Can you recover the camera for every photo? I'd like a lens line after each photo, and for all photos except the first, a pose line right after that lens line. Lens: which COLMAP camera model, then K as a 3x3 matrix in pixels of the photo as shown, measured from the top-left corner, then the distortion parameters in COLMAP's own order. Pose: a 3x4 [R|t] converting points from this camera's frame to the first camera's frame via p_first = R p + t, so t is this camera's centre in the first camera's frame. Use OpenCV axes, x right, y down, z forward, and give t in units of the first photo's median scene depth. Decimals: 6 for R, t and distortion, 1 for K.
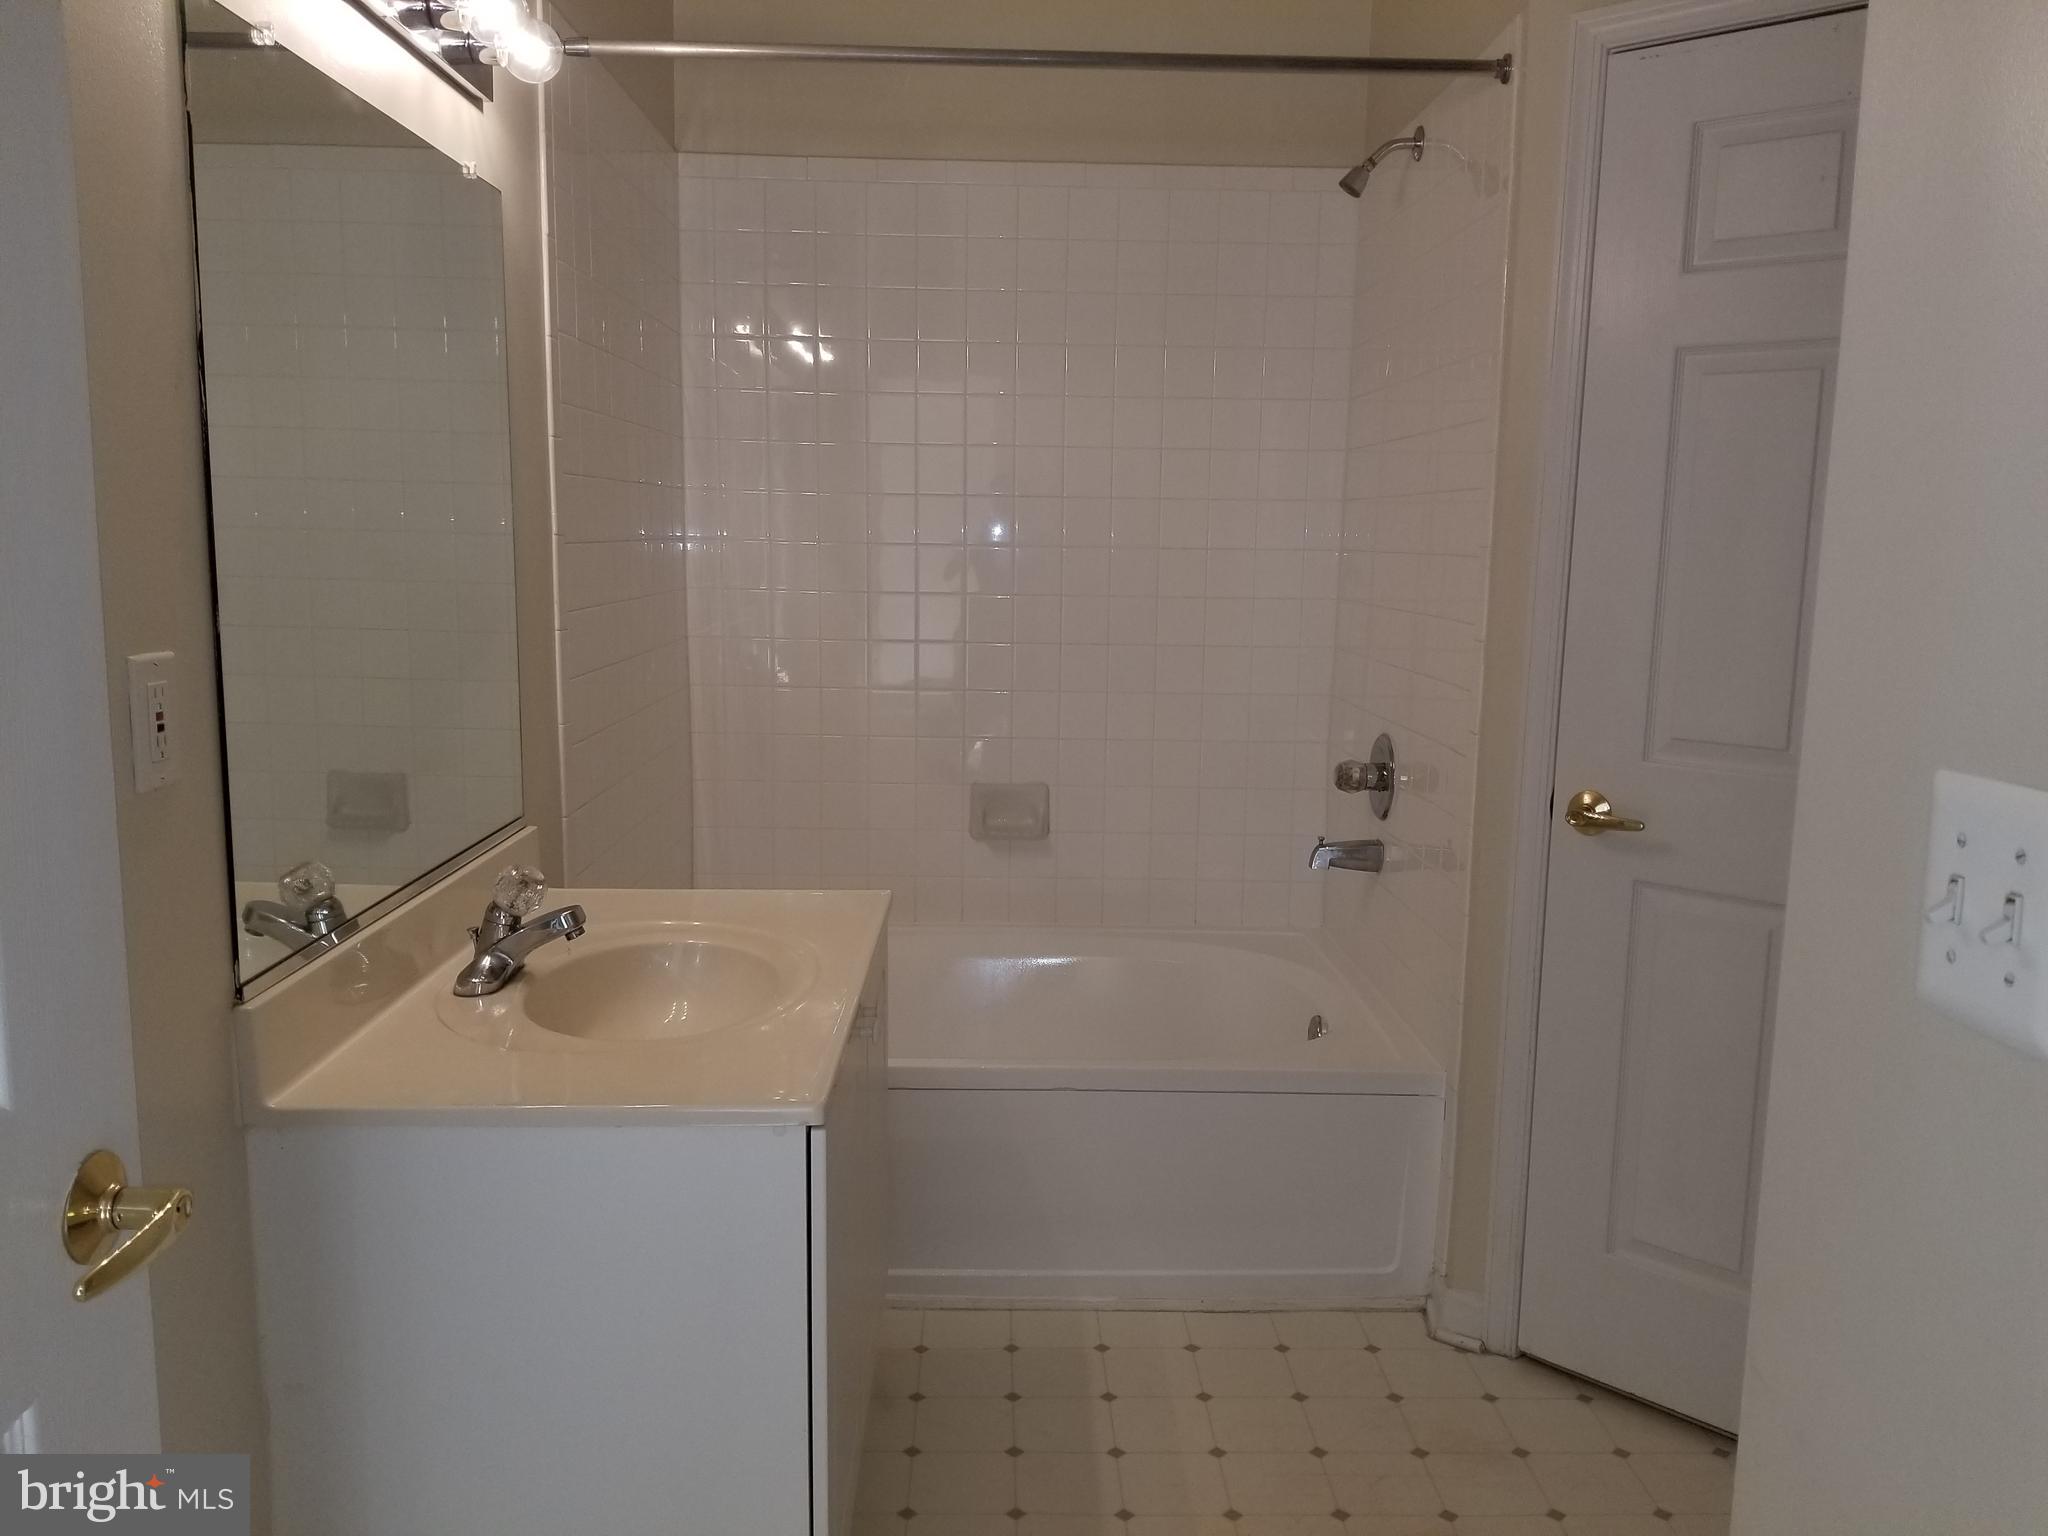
lens RADIAL K [[1652.5, 0, 1024.0], [0, 1652.5, 768.0], [0, 0, 1]] dist [0.107374, -0.174214]
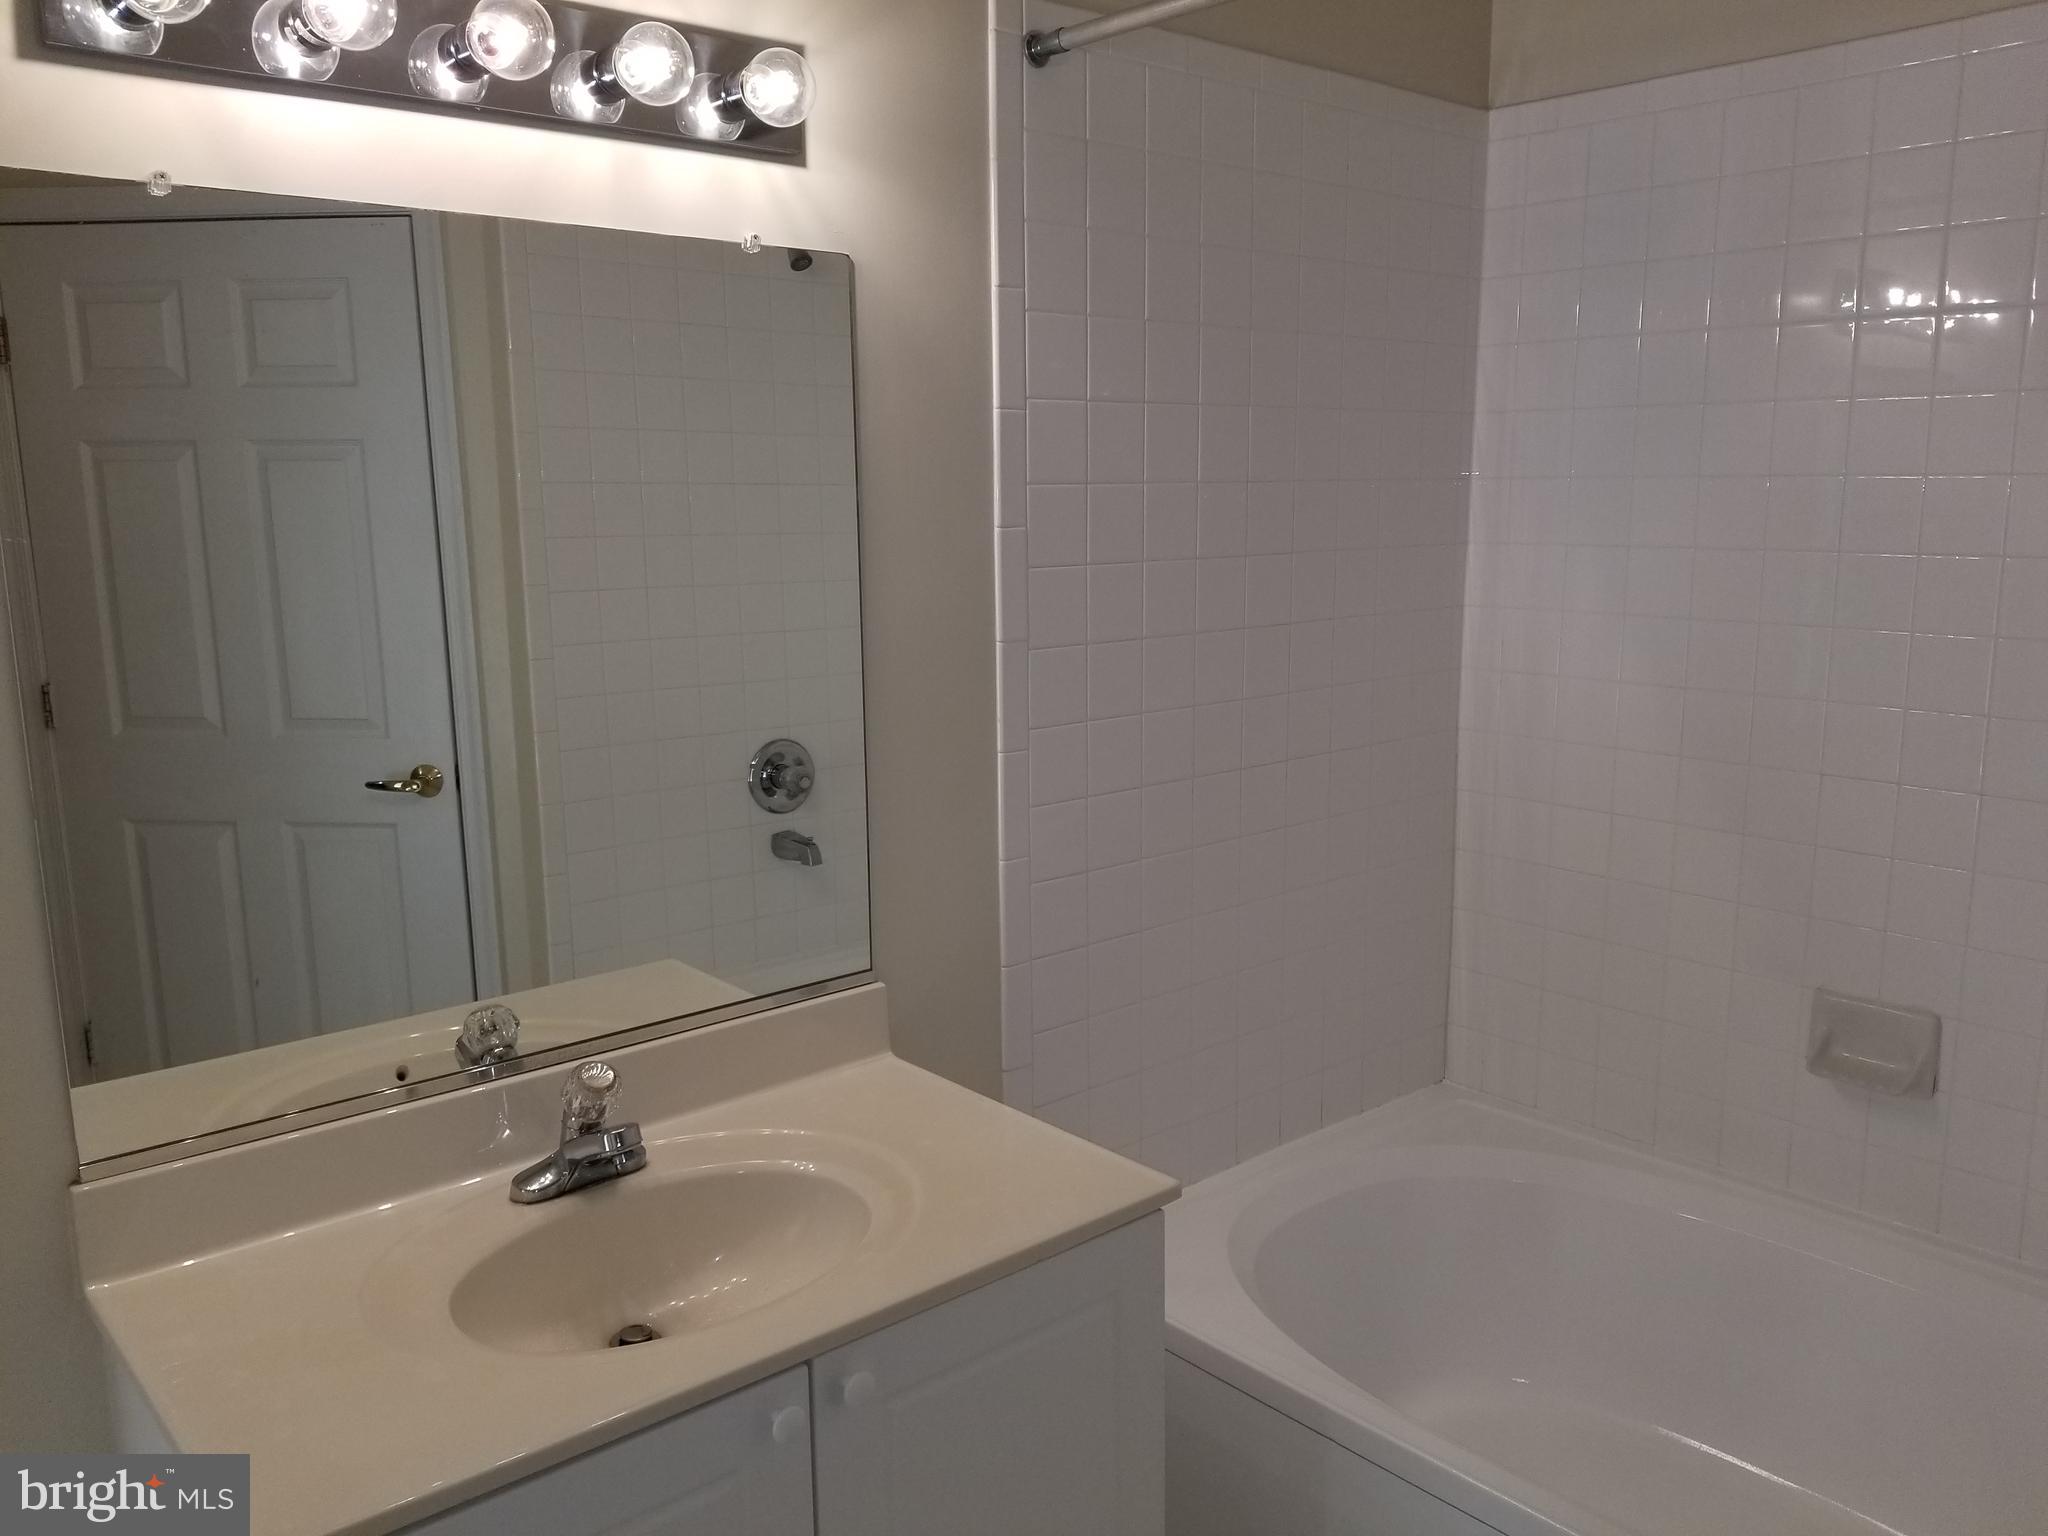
lens RADIAL K [[1652.5, 0, 1024.0], [0, 1652.5, 768.0], [0, 0, 1]] dist [0.107374, -0.174214]
pose [[0.647831, 0.115223, -0.753019, 0.271928], [-0.093967, 0.993033, 0.071107, -0.100685], [0.755966, 0.024693, 0.654145, 0.338015]]
